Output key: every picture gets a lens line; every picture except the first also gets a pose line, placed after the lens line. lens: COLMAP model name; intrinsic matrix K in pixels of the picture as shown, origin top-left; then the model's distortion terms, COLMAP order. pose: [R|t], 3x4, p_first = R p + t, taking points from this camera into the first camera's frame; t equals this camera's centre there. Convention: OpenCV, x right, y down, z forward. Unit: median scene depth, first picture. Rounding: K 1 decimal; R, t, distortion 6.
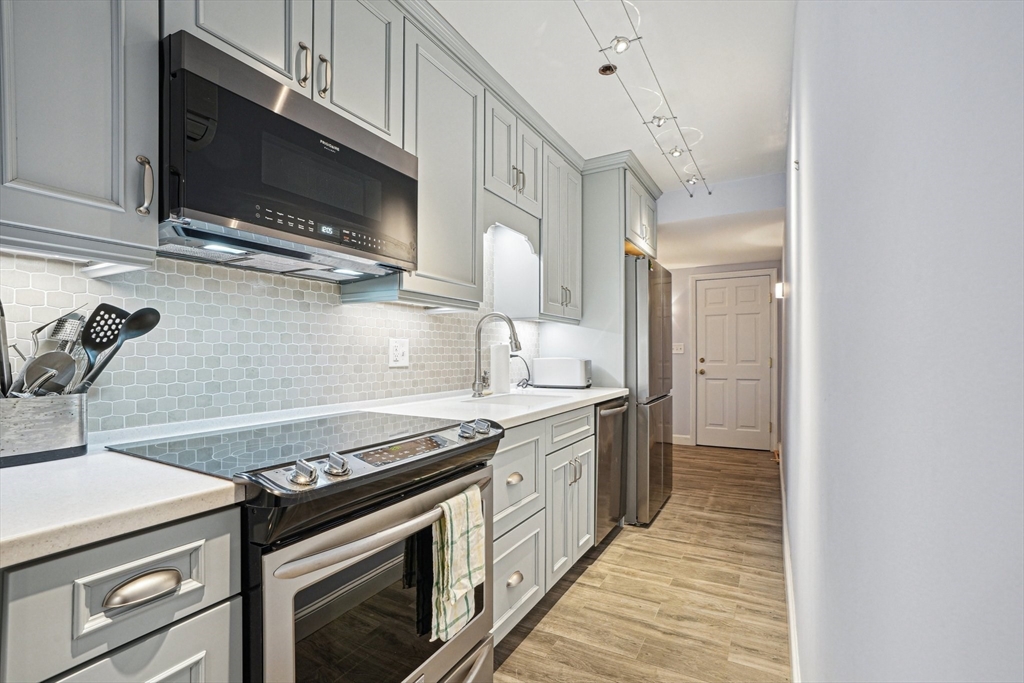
lens RADIAL K [[468.0, 0, 512.1], [0, 468.0, 346.1], [0, 0, 1]] dist [-0.000057, 0.000182]
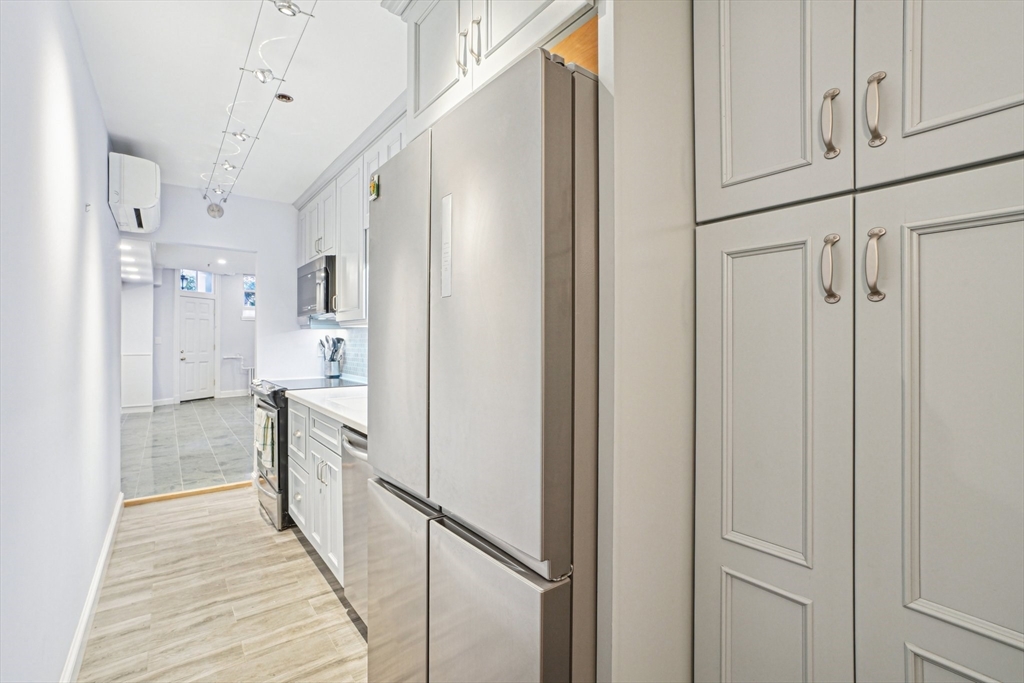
lens RADIAL K [[468.0, 0, 512.2], [0, 468.0, 346.5], [0, 0, 1]] dist [-0.000057, 0.000182]
pose [[-0.406777, -0.010250, -0.913470, 1.011403], [0.000470, 0.999935, -0.011429, -0.000335], [0.913528, -0.005079, -0.406745, 1.993187]]
